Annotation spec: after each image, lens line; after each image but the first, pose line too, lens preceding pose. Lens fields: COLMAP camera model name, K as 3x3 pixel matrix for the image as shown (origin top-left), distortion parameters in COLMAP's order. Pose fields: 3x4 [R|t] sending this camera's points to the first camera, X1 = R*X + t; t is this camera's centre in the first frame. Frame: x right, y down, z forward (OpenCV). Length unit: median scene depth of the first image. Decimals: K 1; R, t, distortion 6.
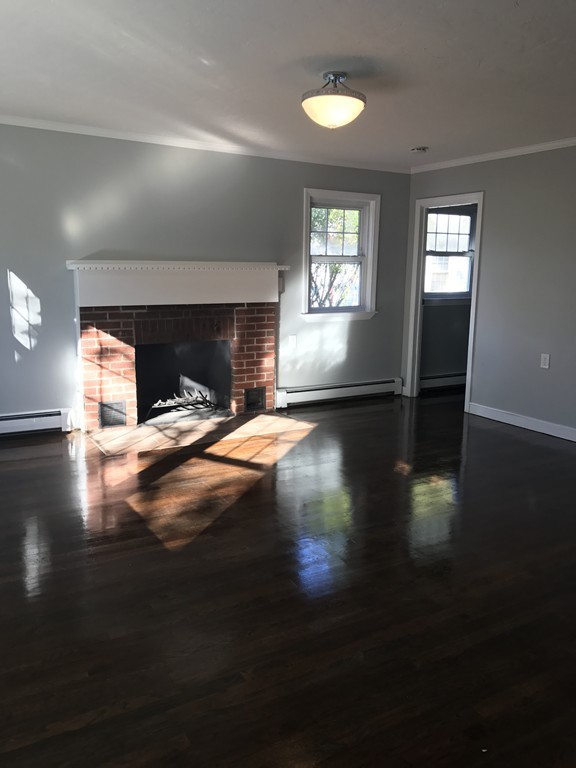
lens RADIAL K [[612.8, 0, 280.9], [0, 612.8, 380.8], [0, 0, 1]] dist [0.037944, -0.037615]
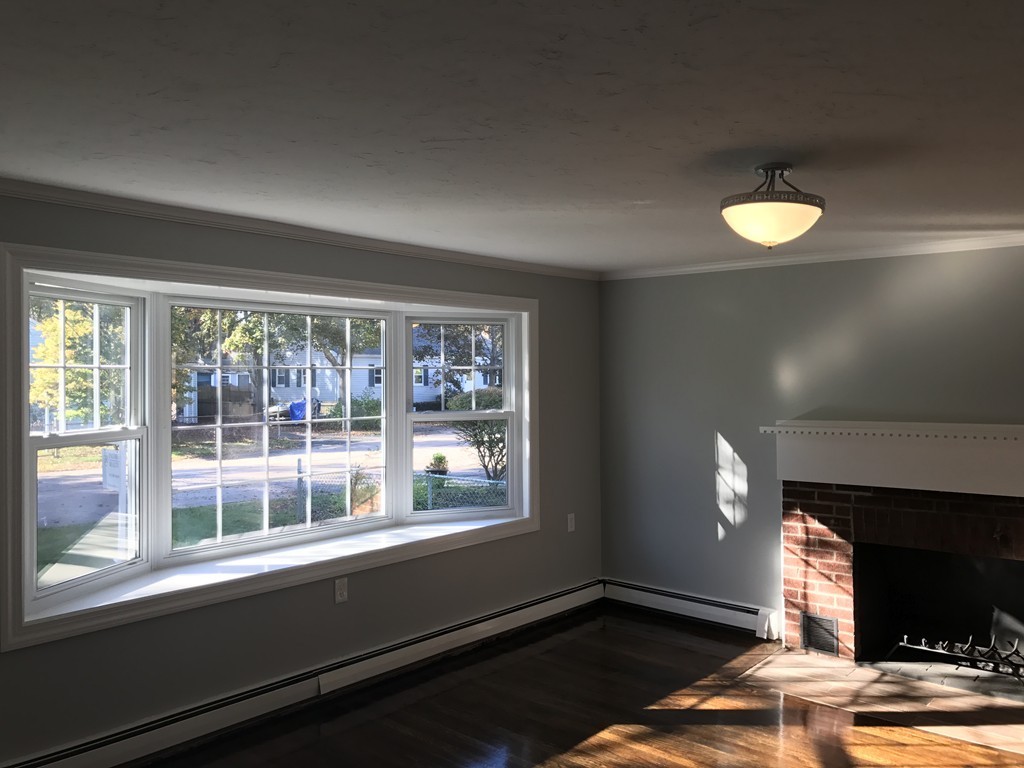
lens RADIAL K [[817.1, 0, 521.0], [0, 817.1, 378.4], [0, 0, 1]] dist [0.037944, -0.037615]
pose [[0.335706, -0.017407, -0.941806, 0.522837], [-0.166714, 0.982947, -0.077592, -0.107226], [0.927097, 0.183061, 0.327079, 0.323520]]
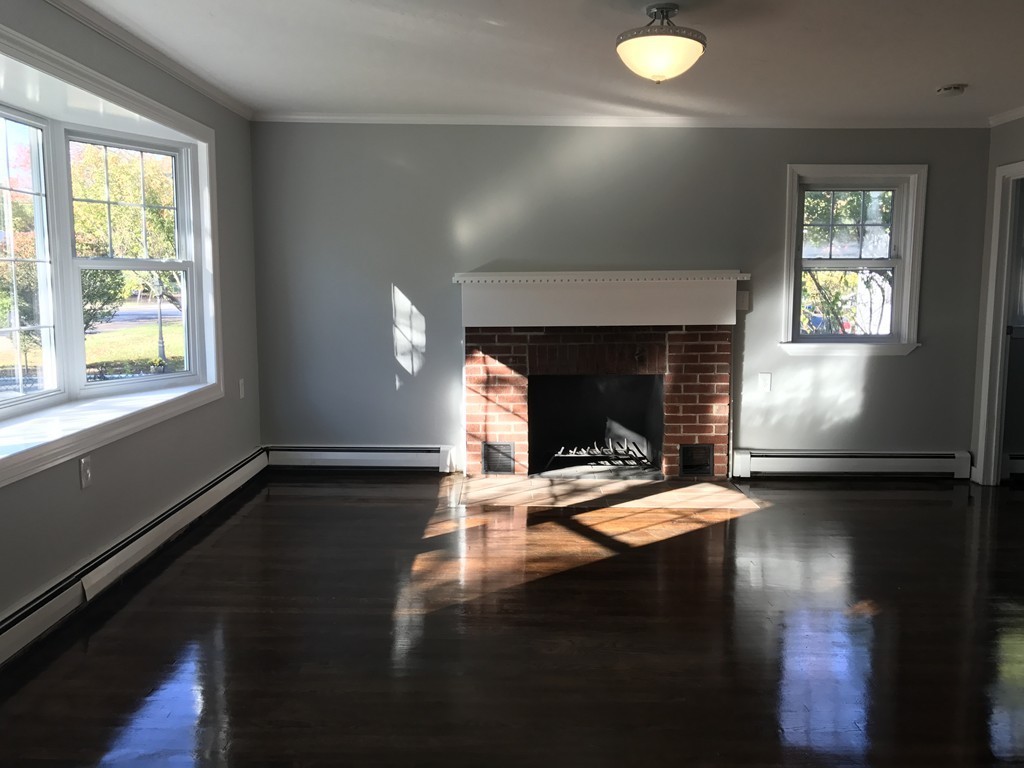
lens RADIAL K [[817.1, 0, 507.8], [0, 817.1, 380.5], [0, 0, 1]] dist [0.037944, -0.037615]
pose [[0.860851, 0.050465, -0.506348, 0.288305], [-0.083552, 0.995583, -0.042824, -0.003092], [0.501950, 0.079172, 0.861265, 0.065101]]
